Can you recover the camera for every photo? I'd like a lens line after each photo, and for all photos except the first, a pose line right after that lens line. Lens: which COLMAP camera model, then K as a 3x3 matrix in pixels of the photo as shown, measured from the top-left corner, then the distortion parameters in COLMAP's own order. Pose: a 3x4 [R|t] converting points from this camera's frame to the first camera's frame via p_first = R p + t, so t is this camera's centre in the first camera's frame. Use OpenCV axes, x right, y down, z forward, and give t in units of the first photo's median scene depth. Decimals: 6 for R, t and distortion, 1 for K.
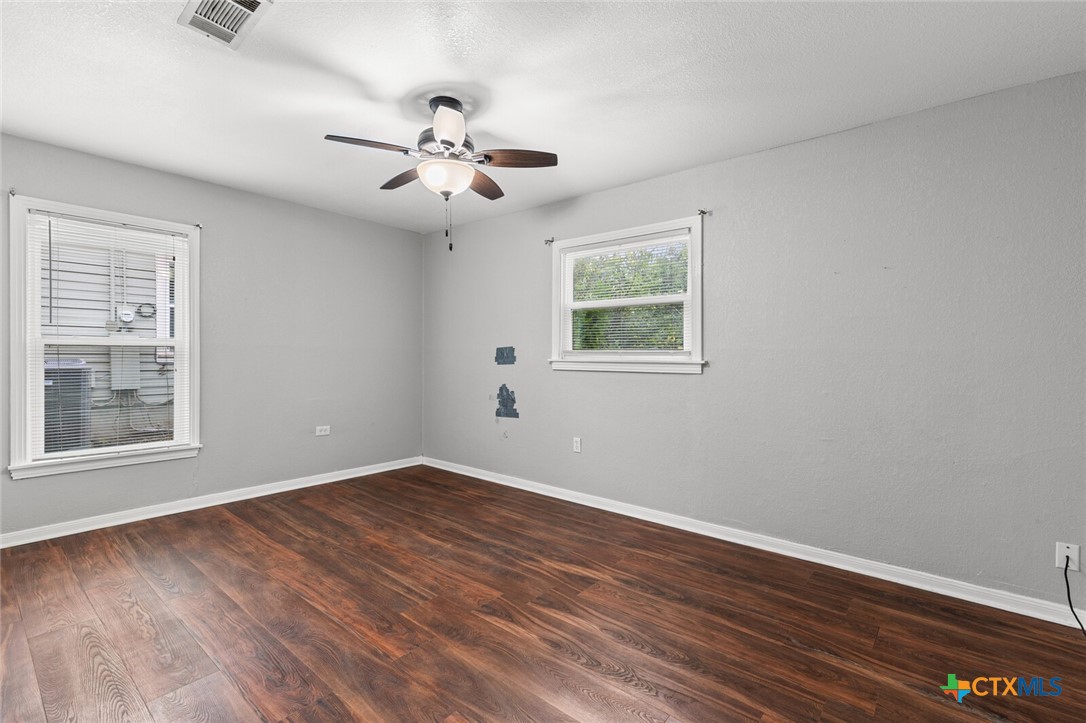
lens RADIAL K [[485.4, 0, 540.3], [0, 485.4, 359.6], [0, 0, 1]] dist [0.016097, -0.000422]
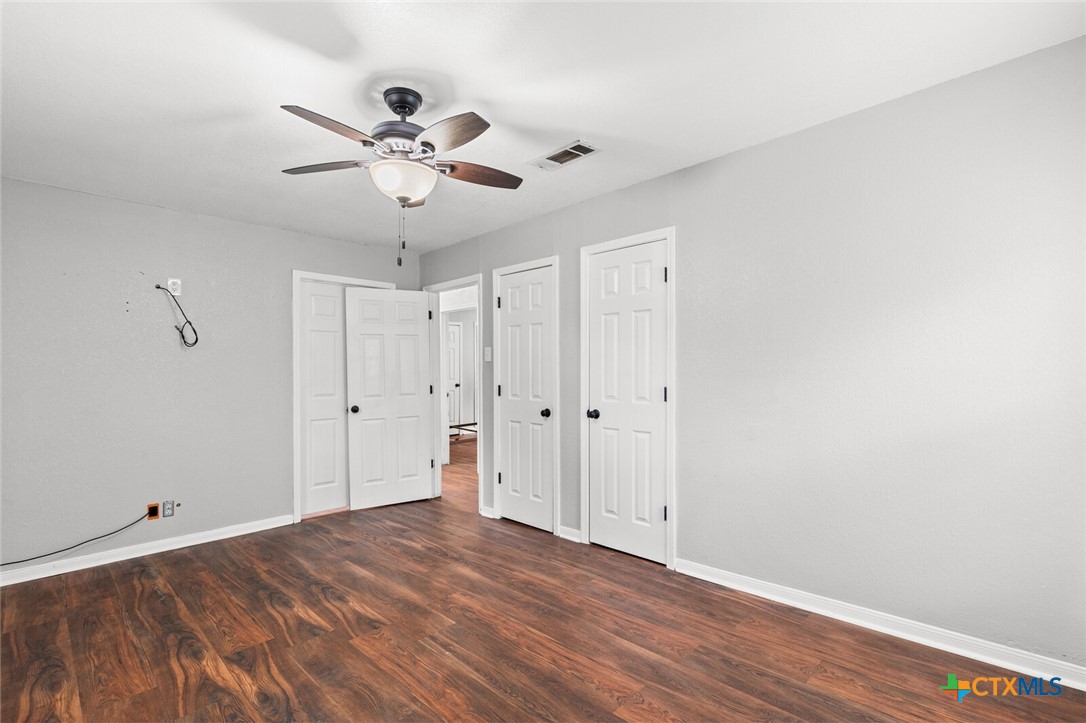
lens RADIAL K [[485.4, 0, 540.3], [0, 485.4, 359.6], [0, 0, 1]] dist [0.016097, -0.000422]
pose [[-0.997330, 0.009220, 0.072435, -0.512348], [0.008441, 0.999903, -0.011061, -0.043671], [-0.072530, -0.010421, -0.997312, 1.906077]]
